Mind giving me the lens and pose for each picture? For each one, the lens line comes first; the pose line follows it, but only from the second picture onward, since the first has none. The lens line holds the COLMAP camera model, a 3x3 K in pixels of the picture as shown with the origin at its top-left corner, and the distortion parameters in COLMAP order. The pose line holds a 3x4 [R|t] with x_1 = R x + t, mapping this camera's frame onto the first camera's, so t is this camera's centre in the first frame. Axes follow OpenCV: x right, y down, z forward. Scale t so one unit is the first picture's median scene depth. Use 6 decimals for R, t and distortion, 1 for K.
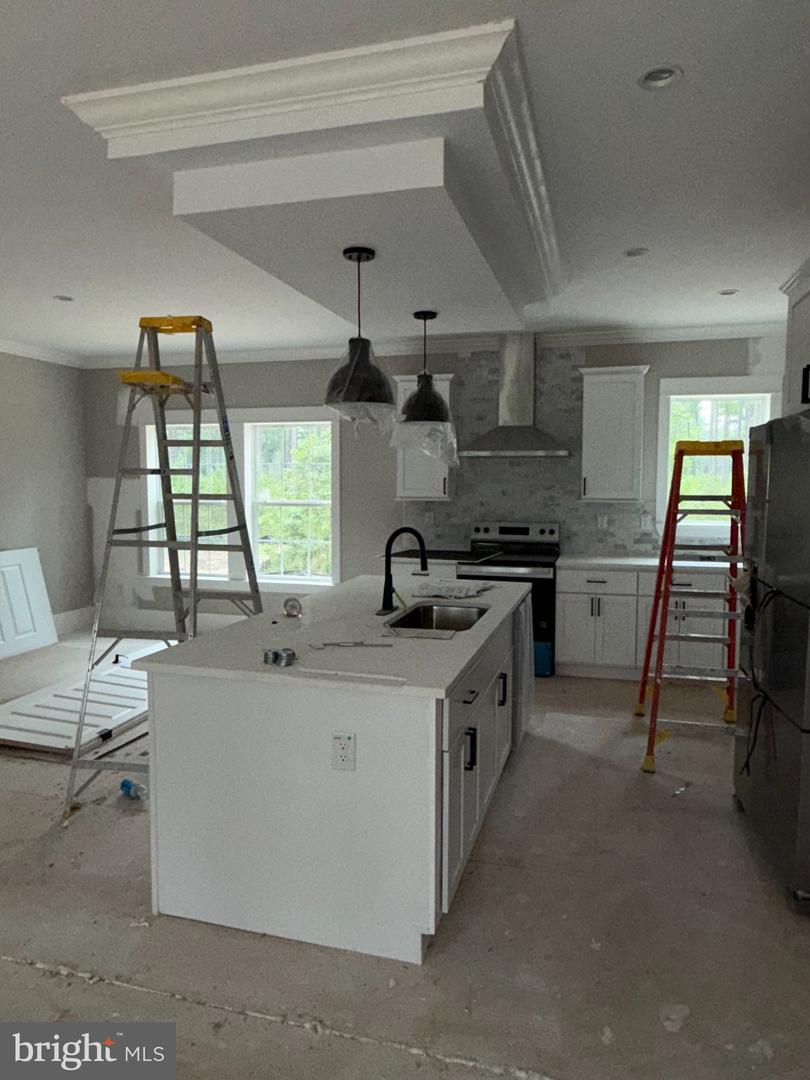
lens RADIAL K [[710.6, 0, 405.3], [0, 710.6, 536.6], [0, 0, 1]] dist [-0.002072, 0.002885]
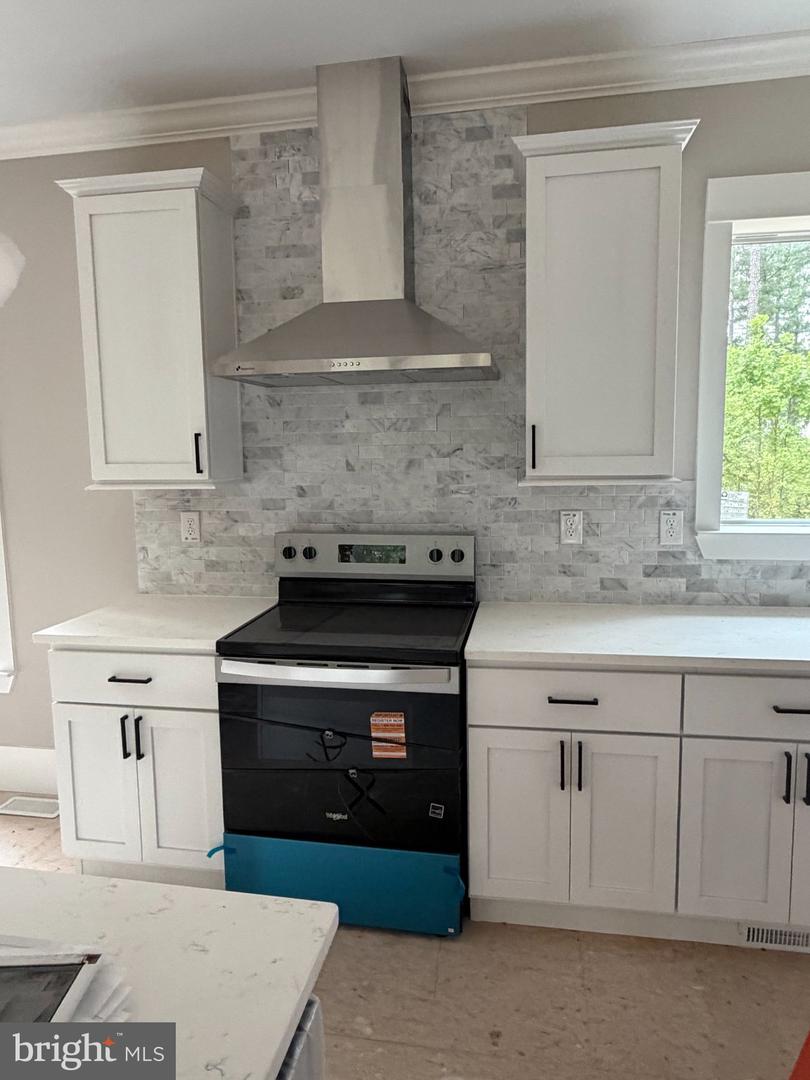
lens RADIAL K [[710.6, 0, 404.2], [0, 710.6, 540.1], [0, 0, 1]] dist [-0.002072, 0.002885]
pose [[0.994409, -0.033925, 0.100004, 0.131772], [0.028802, 0.998220, 0.052231, -0.039214], [-0.101598, -0.049059, 0.993615, 0.578129]]
